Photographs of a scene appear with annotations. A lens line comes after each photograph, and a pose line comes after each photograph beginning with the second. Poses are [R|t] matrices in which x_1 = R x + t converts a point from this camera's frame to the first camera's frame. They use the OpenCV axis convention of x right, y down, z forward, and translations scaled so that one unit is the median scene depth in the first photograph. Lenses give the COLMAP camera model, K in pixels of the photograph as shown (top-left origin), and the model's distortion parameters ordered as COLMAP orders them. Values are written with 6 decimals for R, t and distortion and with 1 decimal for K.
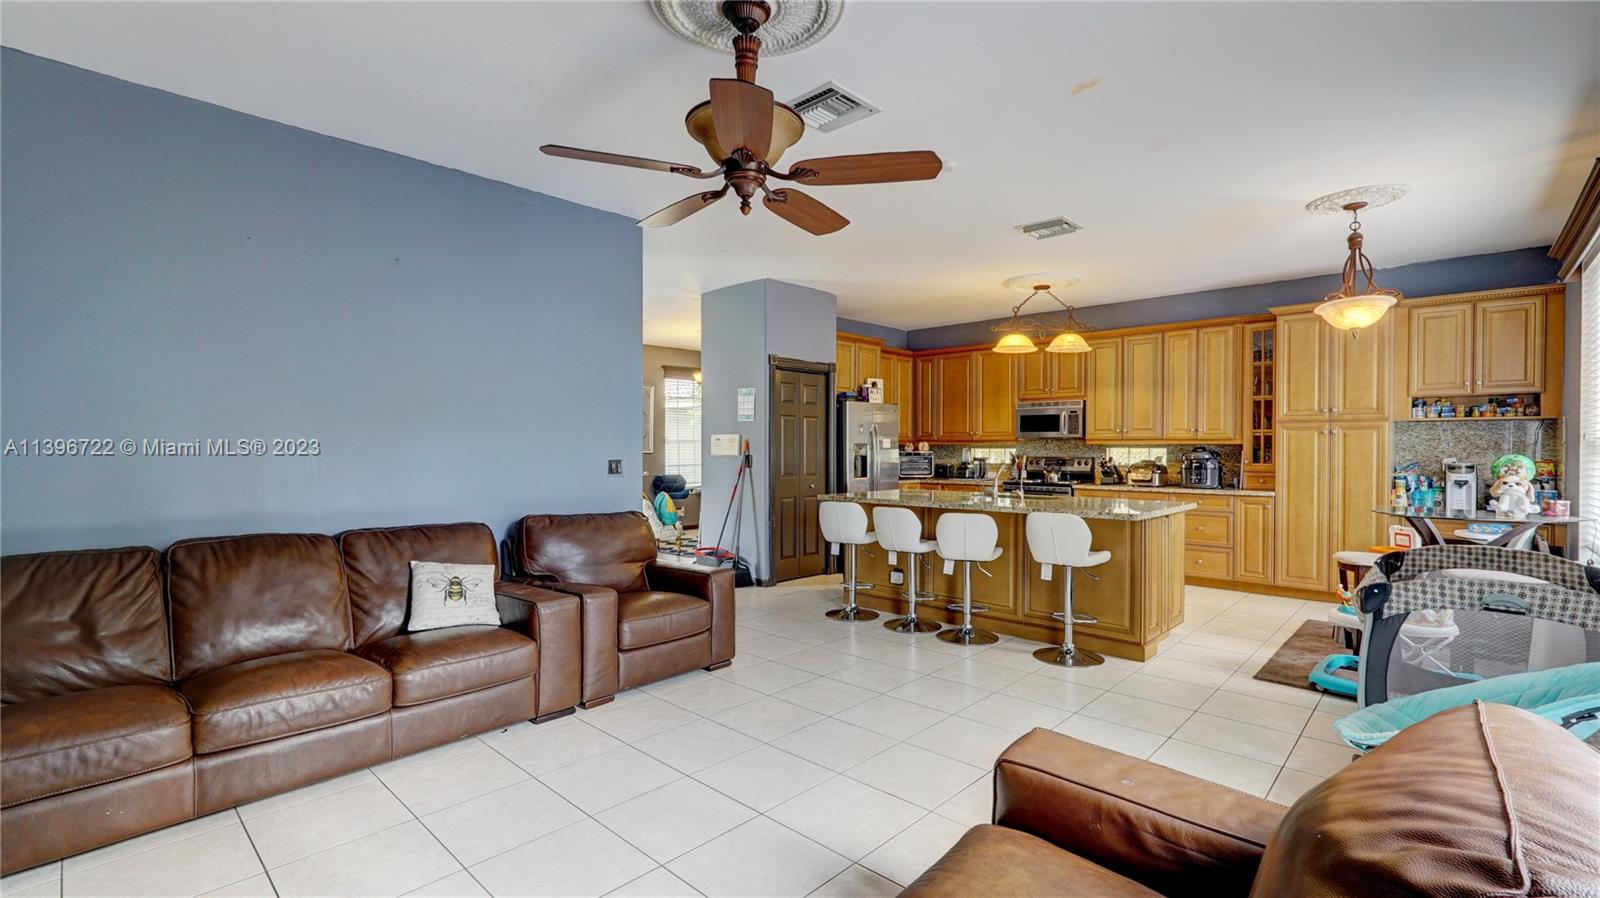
lens RADIAL K [[705.6, 0, 802.1], [0, 705.6, 454.0], [0, 0, 1]] dist [-0.015834, 0.008442]
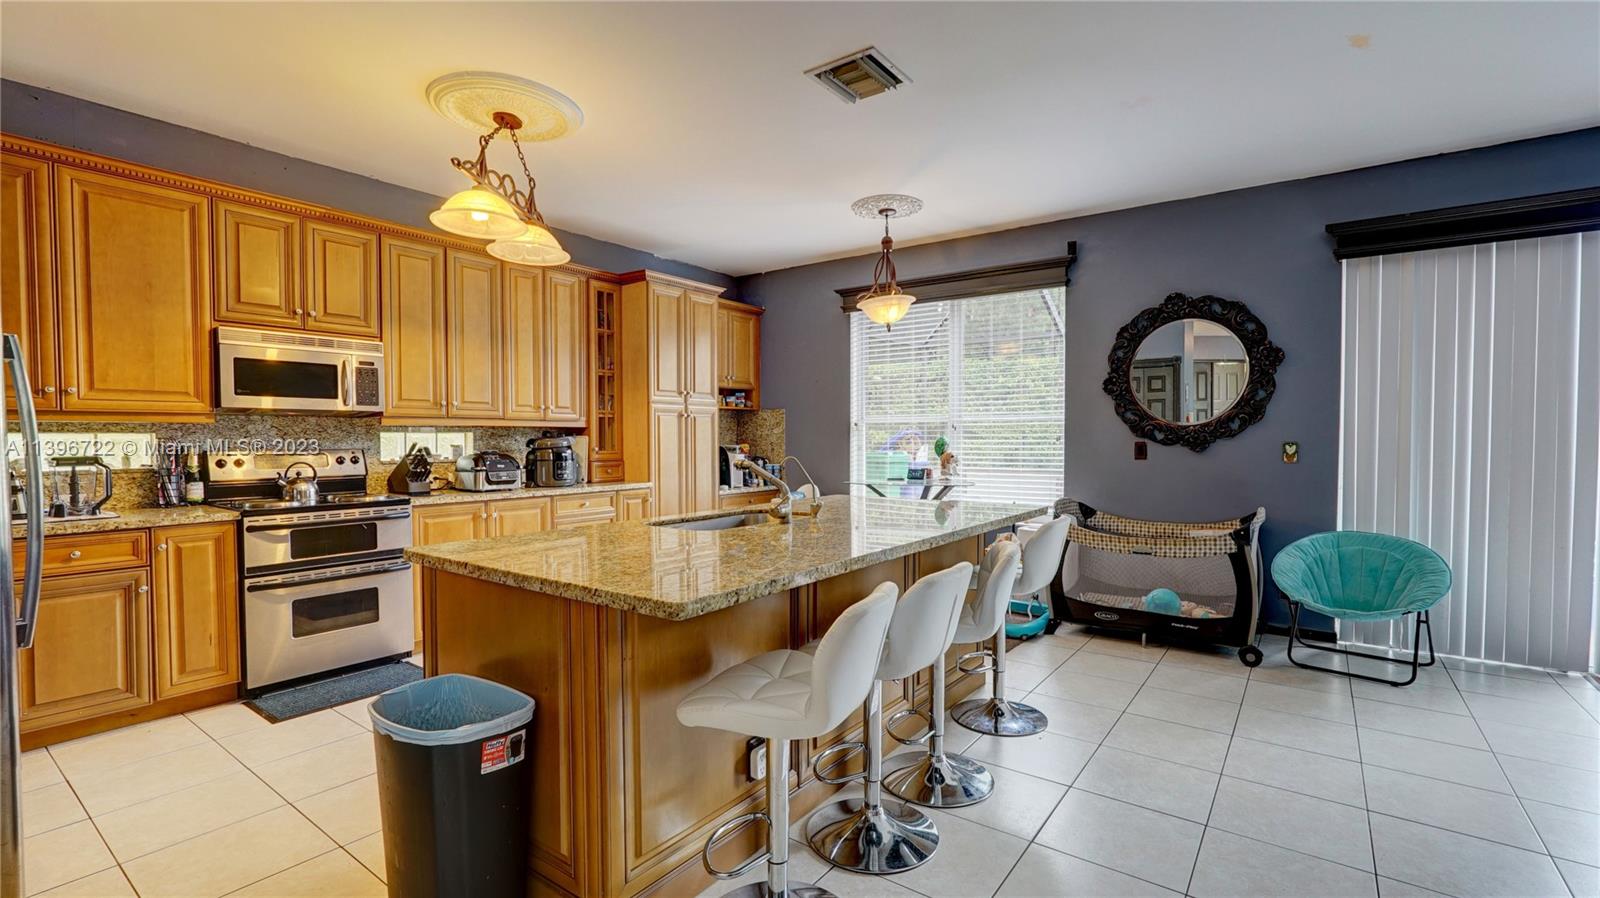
lens RADIAL K [[705.6, 0, 802.1], [0, 705.6, 454.0], [0, 0, 1]] dist [-0.015834, 0.008442]
pose [[-0.124913, -0.030622, 0.991695, -0.193434], [0.008897, 0.999449, 0.031982, -0.006292], [-0.992128, 0.012818, -0.124572, 0.797116]]
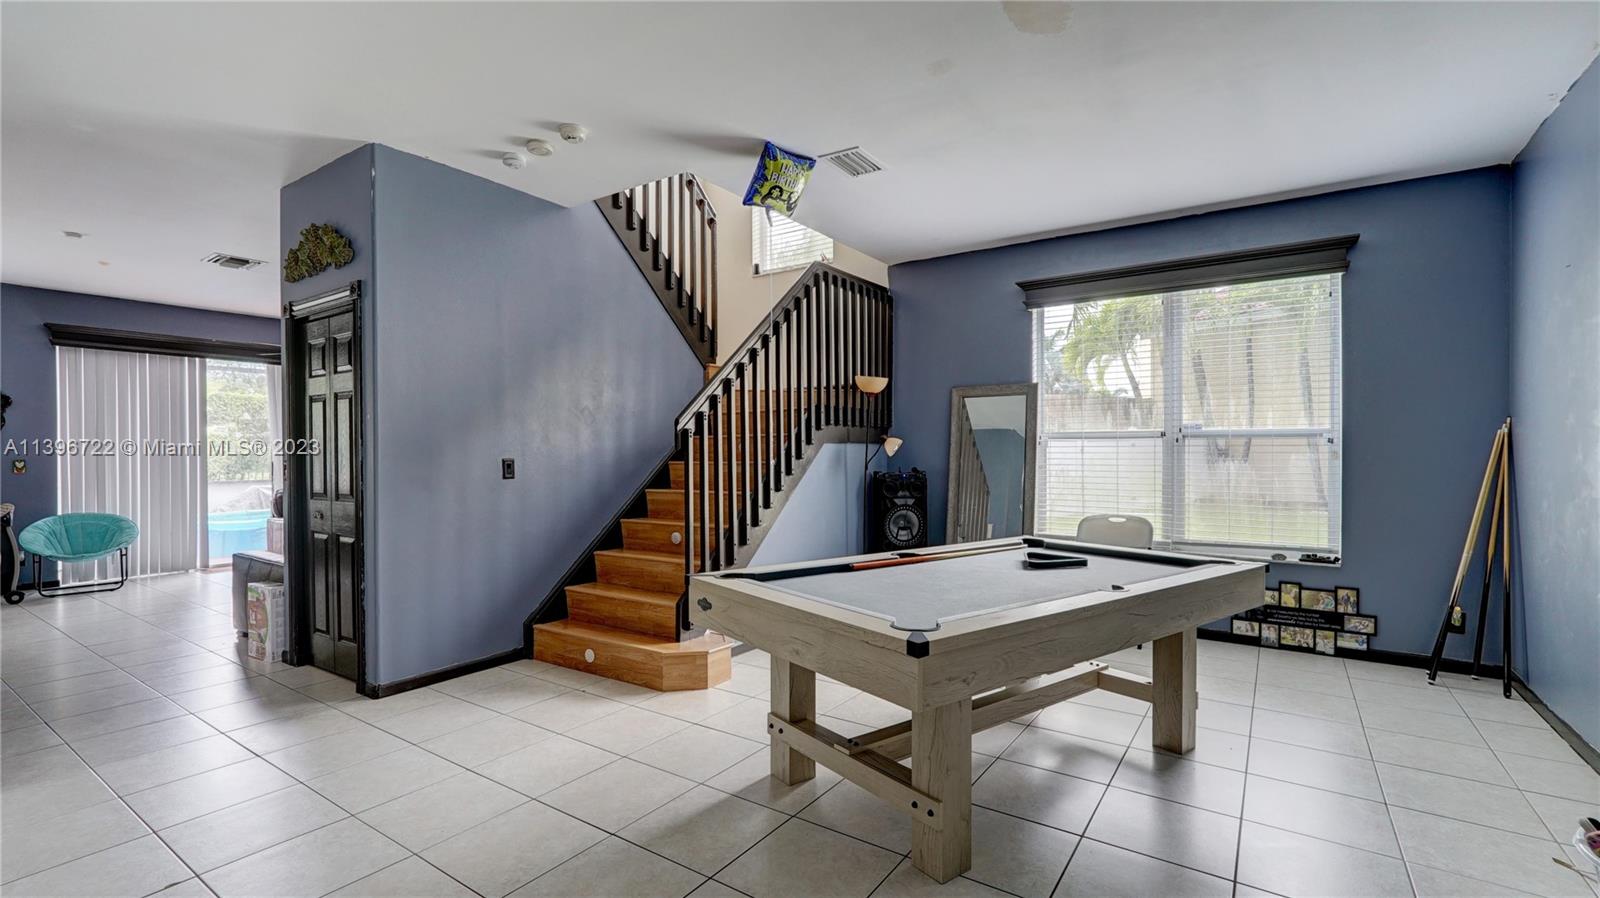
lens RADIAL K [[705.6, 0, 802.1], [0, 705.6, 454.0], [0, 0, 1]] dist [-0.015834, 0.008442]
pose [[-0.987786, 0.008412, -0.155592, -0.493260], [0.005278, 0.999775, 0.020543, -0.013797], [0.155730, 0.019471, -0.987608, 1.336803]]
